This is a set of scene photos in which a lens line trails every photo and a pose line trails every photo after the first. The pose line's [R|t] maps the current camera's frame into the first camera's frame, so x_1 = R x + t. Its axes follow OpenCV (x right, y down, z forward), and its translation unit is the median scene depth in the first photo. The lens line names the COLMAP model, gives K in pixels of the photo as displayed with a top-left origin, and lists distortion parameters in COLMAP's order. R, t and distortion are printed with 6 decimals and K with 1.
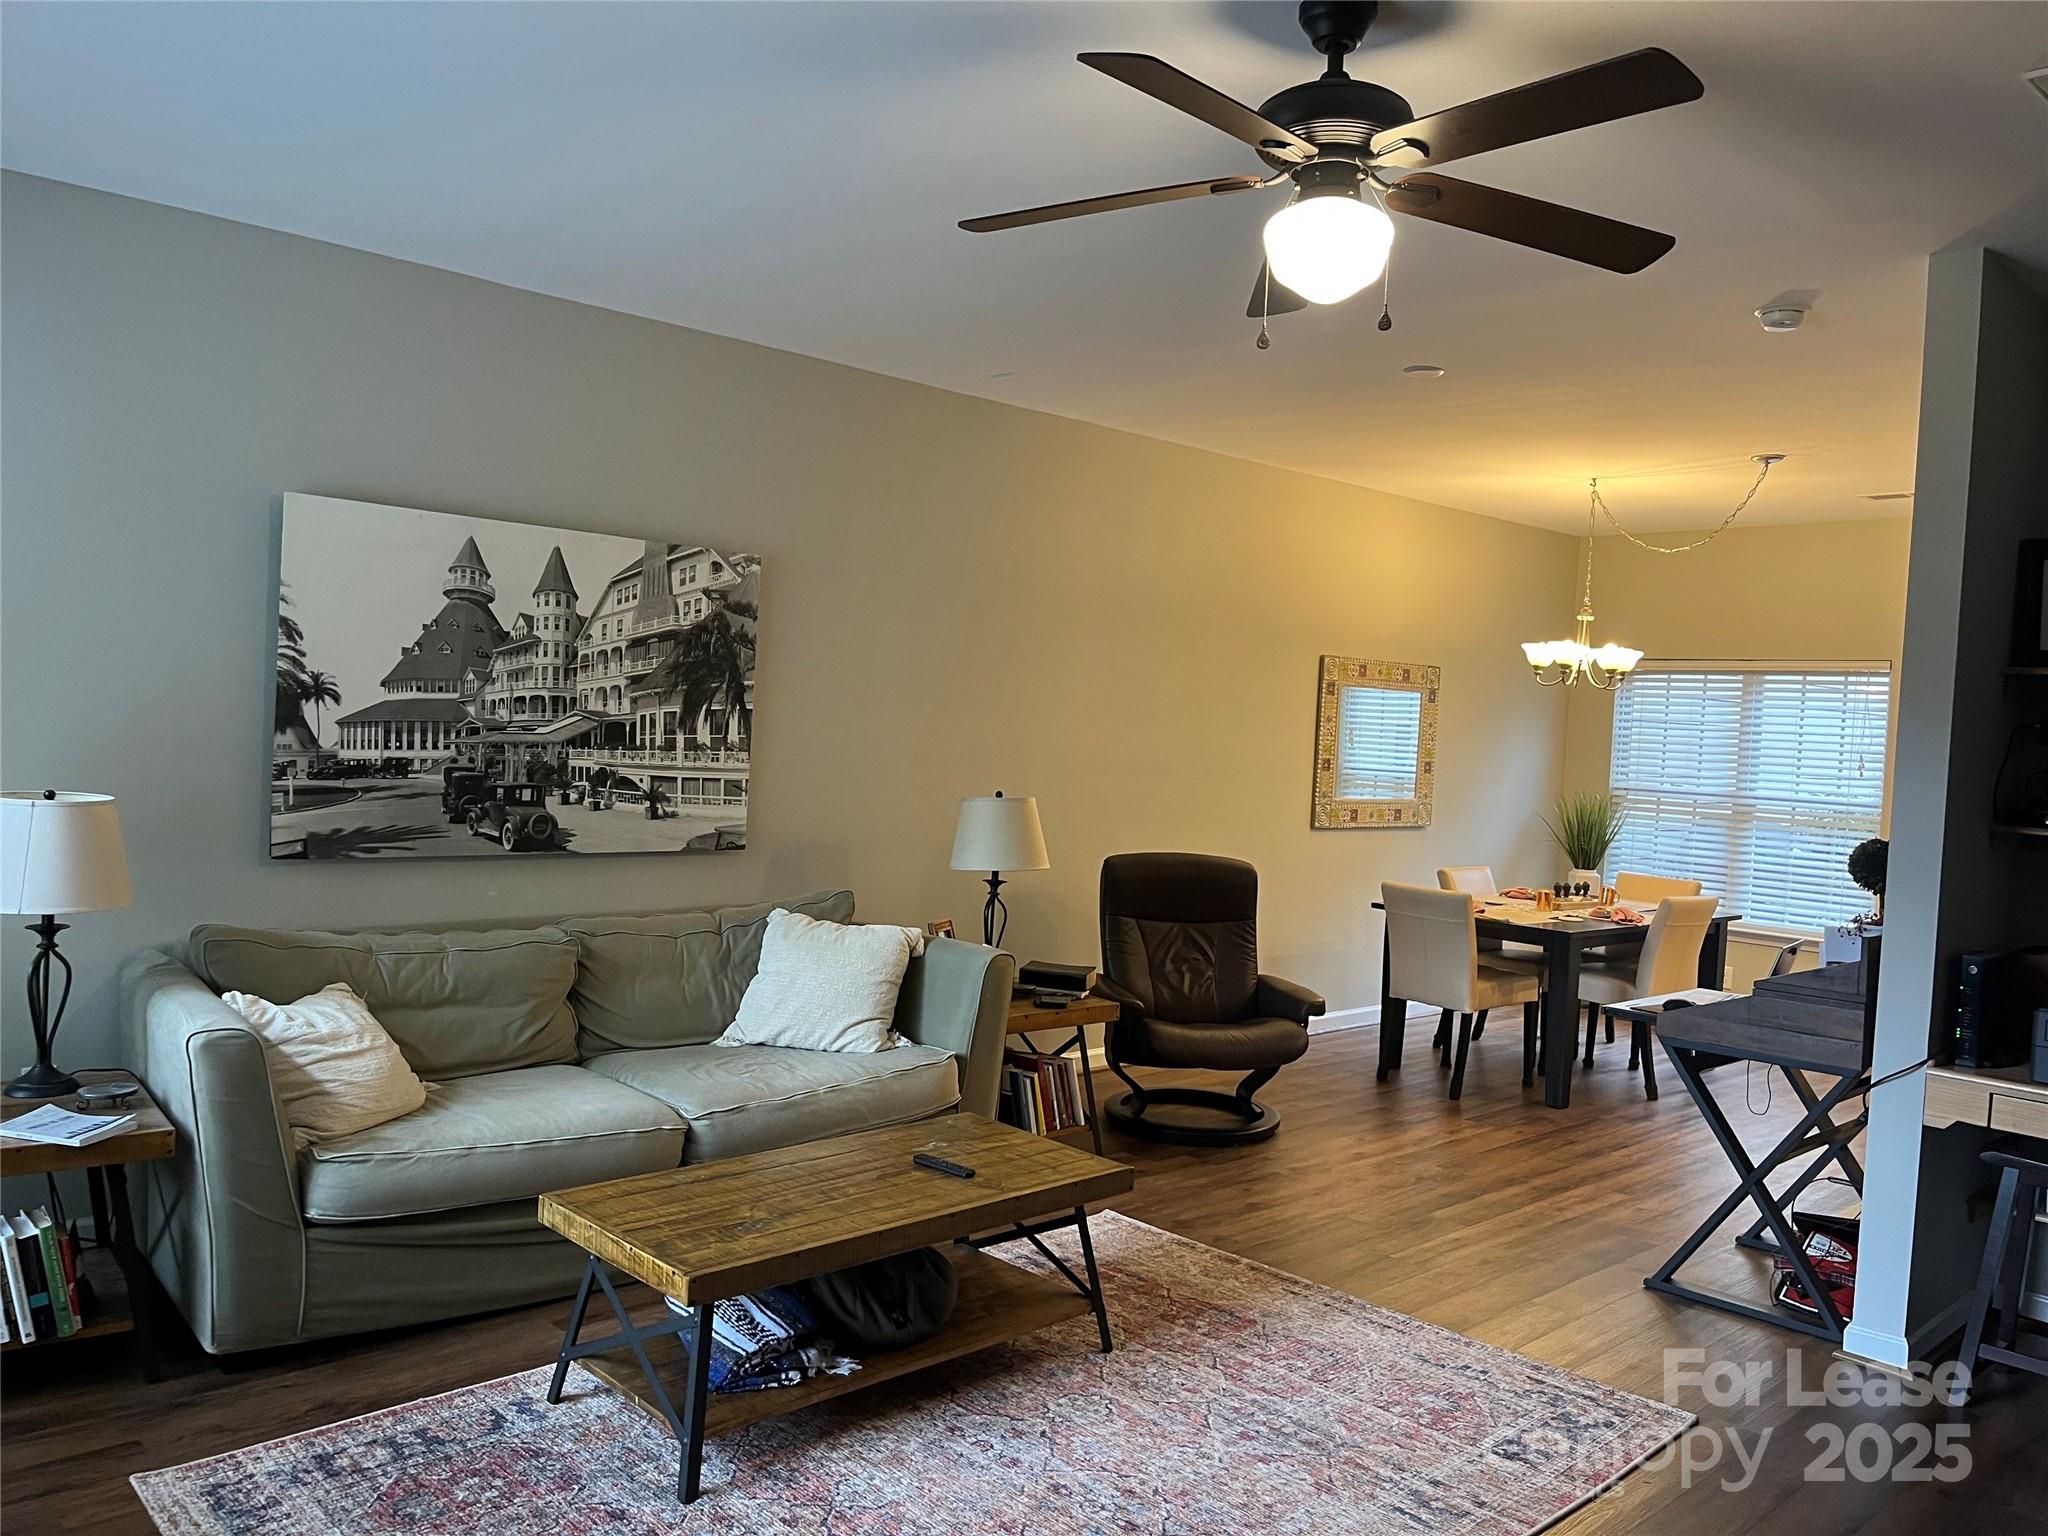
lens RADIAL K [[1569.7, 0, 1025.3], [0, 1569.7, 769.1], [0, 0, 1]] dist [0.052477, -0.064118]
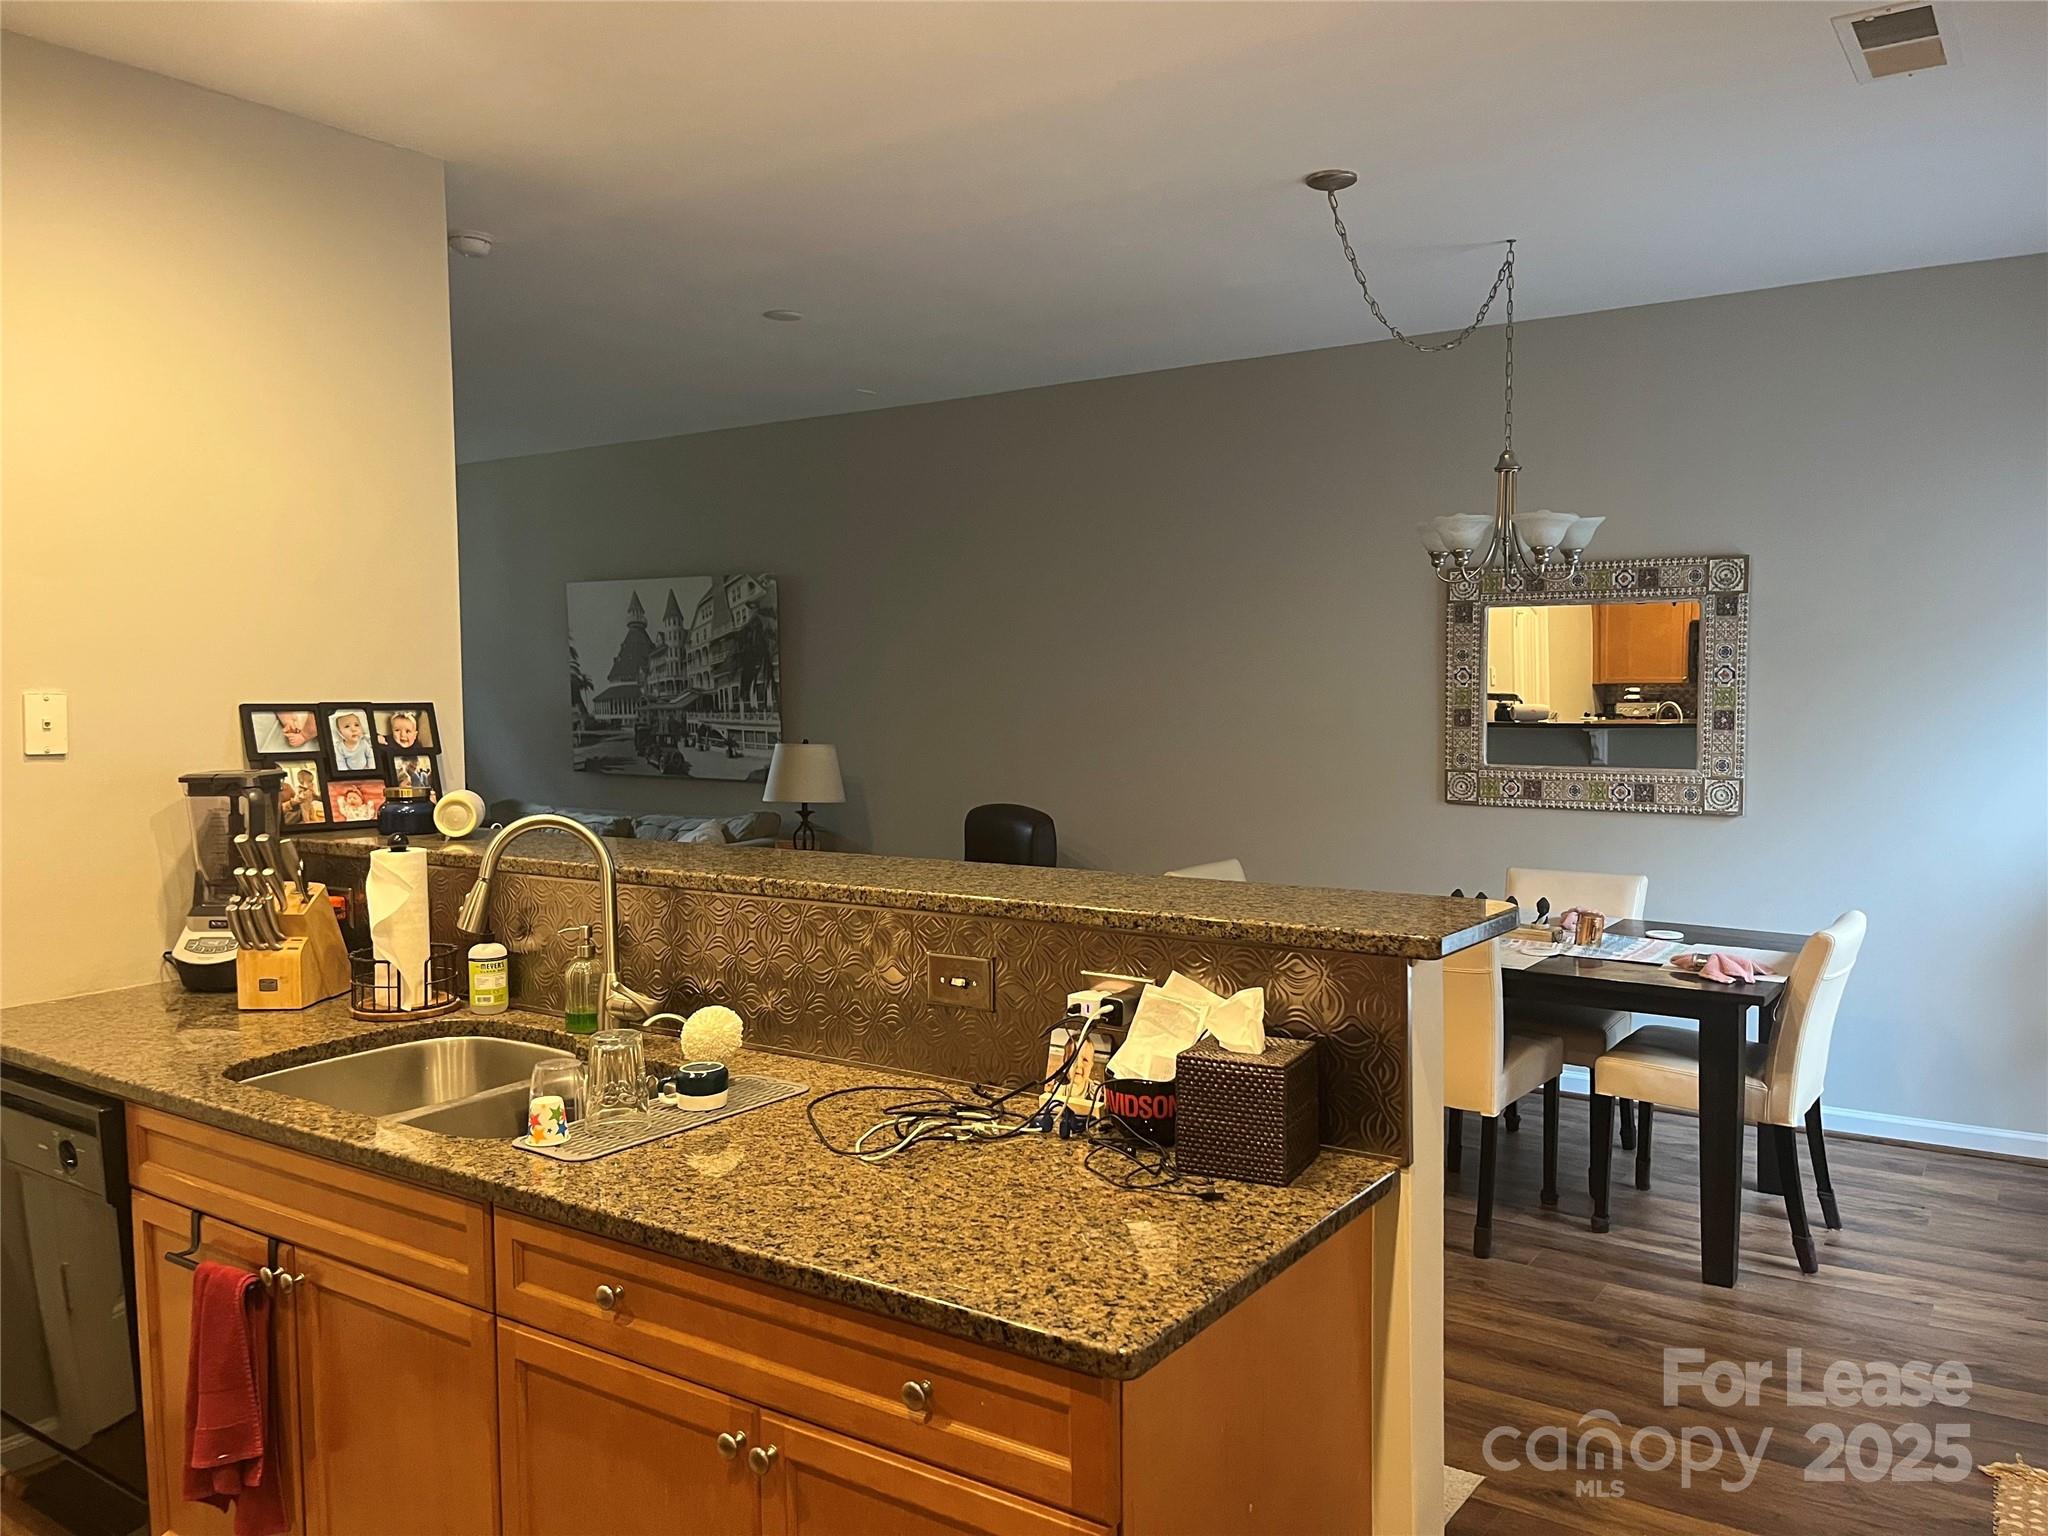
lens RADIAL K [[1569.7, 0, 1023.8], [0, 1569.7, 772.4], [0, 0, 1]] dist [0.052477, -0.064118]
pose [[0.193562, 0.006888, -0.981064, 1.354744], [-0.017494, 0.999841, 0.003568, 0.036788], [0.980932, 0.016472, 0.193652, 1.022131]]
